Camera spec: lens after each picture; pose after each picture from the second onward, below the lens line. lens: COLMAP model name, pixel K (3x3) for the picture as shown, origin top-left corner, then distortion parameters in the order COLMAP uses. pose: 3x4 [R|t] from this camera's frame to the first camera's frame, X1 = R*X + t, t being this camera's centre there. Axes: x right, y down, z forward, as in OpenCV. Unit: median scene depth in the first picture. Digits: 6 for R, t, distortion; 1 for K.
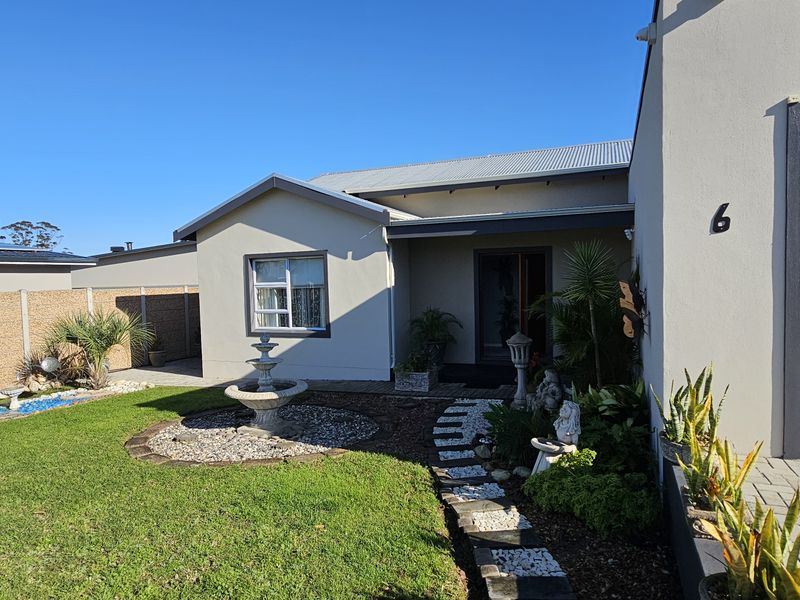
lens RADIAL K [[521.5, 0, 393.0], [0, 521.5, 304.6], [0, 0, 1]] dist [-0.003002, -0.000727]
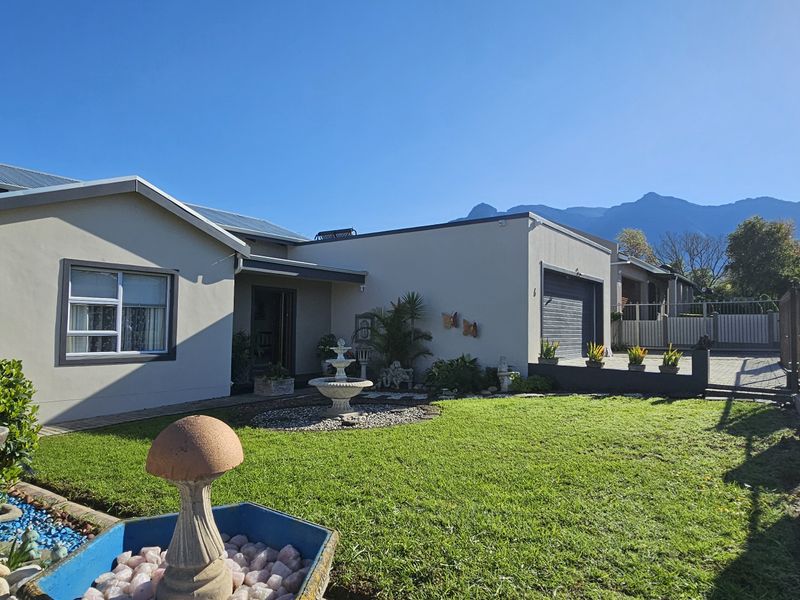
lens RADIAL K [[521.5, 0, 393.0], [0, 521.5, 304.6], [0, 0, 1]] dist [-0.003002, -0.000727]
pose [[0.266528, 0.071080, 0.961203, -1.004472], [0.030369, 0.996162, -0.082086, 0.055670], [-0.963349, 0.051069, 0.263346, 0.367927]]
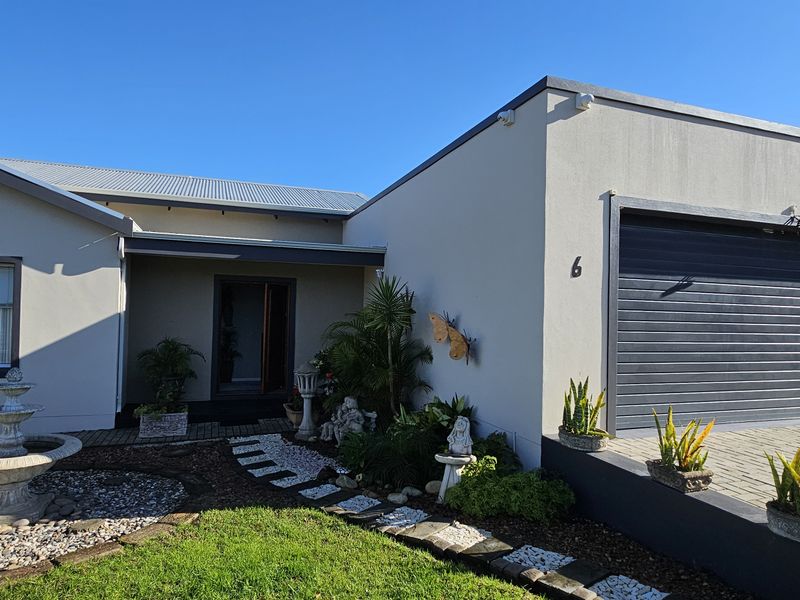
lens RADIAL K [[521.5, 0, 393.0], [0, 521.5, 304.6], [0, 0, 1]] dist [-0.003002, -0.000727]
pose [[0.745284, 0.052584, 0.664670, -0.232045], [-0.005240, 0.997316, -0.073025, 0.012931], [-0.666726, 0.050941, 0.743560, 0.113717]]
